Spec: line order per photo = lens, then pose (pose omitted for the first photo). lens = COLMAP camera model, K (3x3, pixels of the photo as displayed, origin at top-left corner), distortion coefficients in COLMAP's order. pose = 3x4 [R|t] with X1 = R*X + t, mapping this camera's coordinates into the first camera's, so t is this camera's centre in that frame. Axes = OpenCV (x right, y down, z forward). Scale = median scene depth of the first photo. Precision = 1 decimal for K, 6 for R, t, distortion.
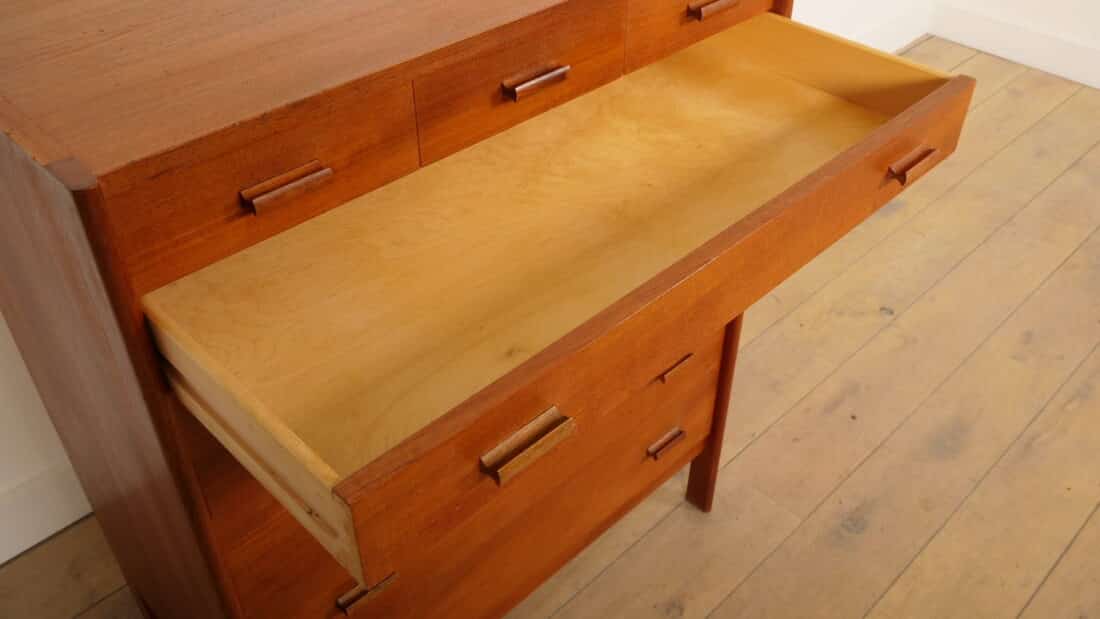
lens RADIAL K [[942.1, 0, 550.0], [0, 942.1, 309.5], [0, 0, 1]] dist [-0.011824, -0.006269]
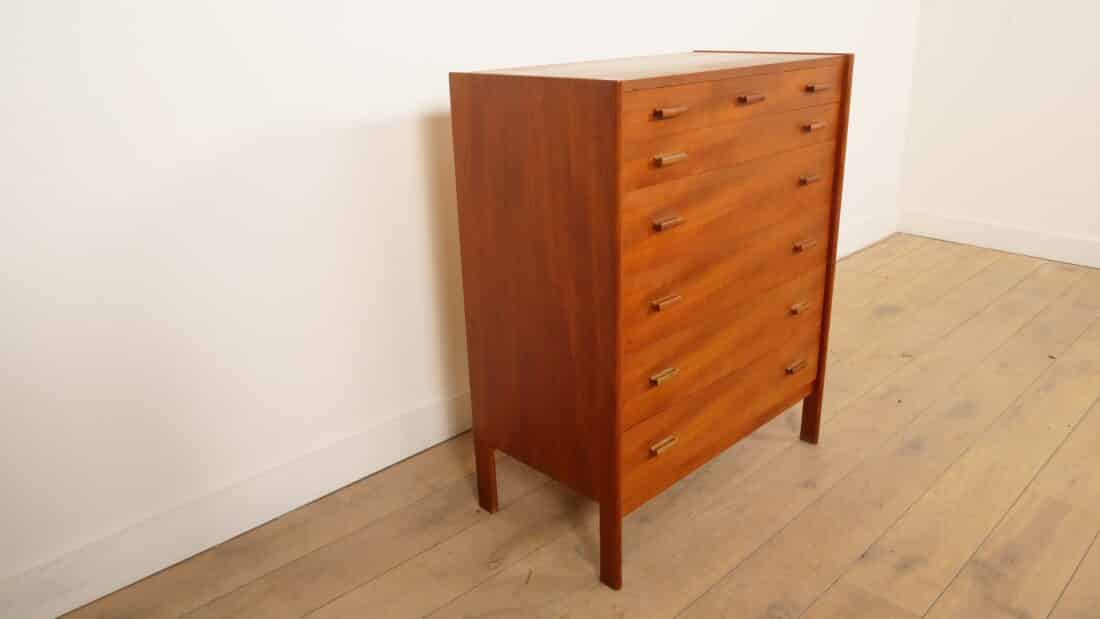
lens RADIAL K [[793.1, 0, 550.0], [0, 793.1, 309.5], [0, 0, 1]] dist [-0.030351, -0.002730]
pose [[0.999344, -0.026737, -0.024432, -0.209606], [0.017660, 0.948653, -0.315825, 0.371995], [0.031622, 0.315186, 0.948503, -0.277430]]
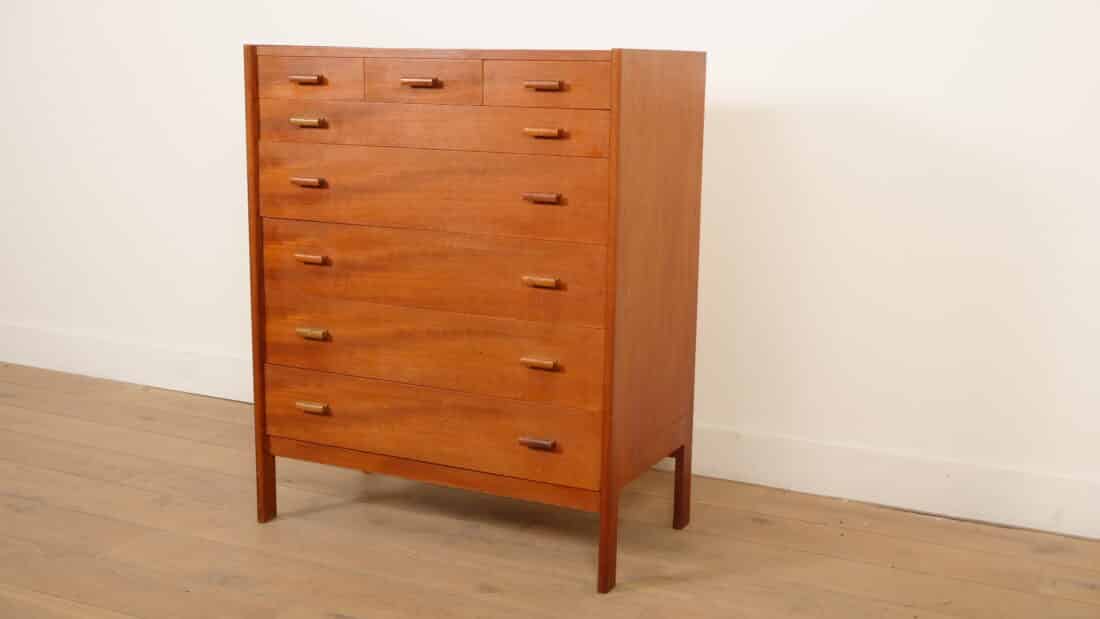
lens RADIAL K [[1390.4, 0, 550.0], [0, 1390.4, 309.5], [0, 0, 1]] dist [-0.003296, -0.008439]
pose [[0.320185, 0.188120, -0.928489, 1.423445], [-0.600260, 0.798526, -0.045209, 0.058997], [0.732919, 0.571810, 0.368597, 0.174607]]
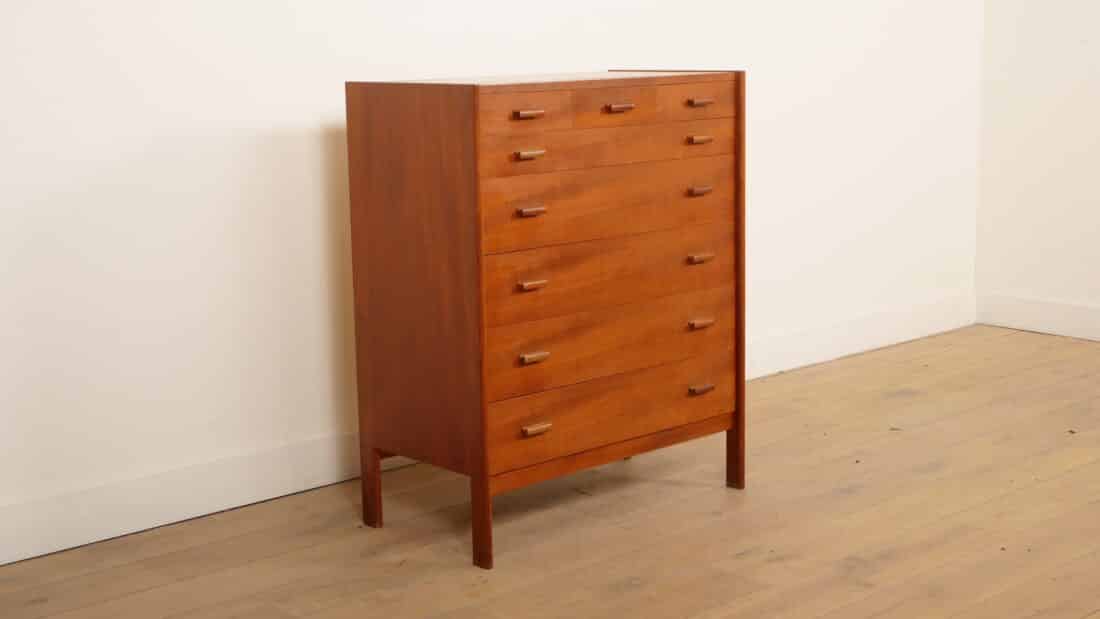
lens RADIAL K [[1563.8, 0, 550.0], [0, 1563.8, 309.5], [0, 0, 1]] dist [-0.007959, 0.004937]
pose [[0.998859, -0.014161, -0.045610, -0.005081], [-0.009364, 0.878419, -0.477799, 0.991089], [0.046830, 0.477681, 0.877284, -1.053681]]
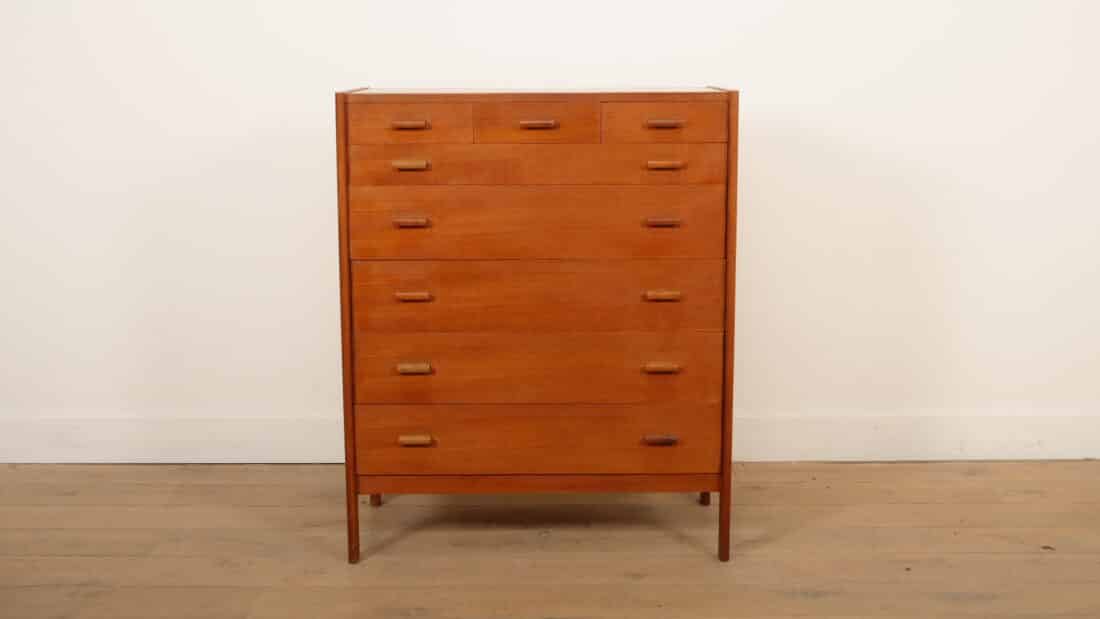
lens RADIAL K [[1378.4, 0, 550.0], [0, 1378.4, 309.5], [0, 0, 1]] dist [-0.020727, -0.026229]
pose [[0.719023, 0.116401, -0.685169, 1.098135], [-0.431837, 0.847285, -0.309232, 0.539265], [0.544539, 0.518227, 0.659484, -0.437304]]
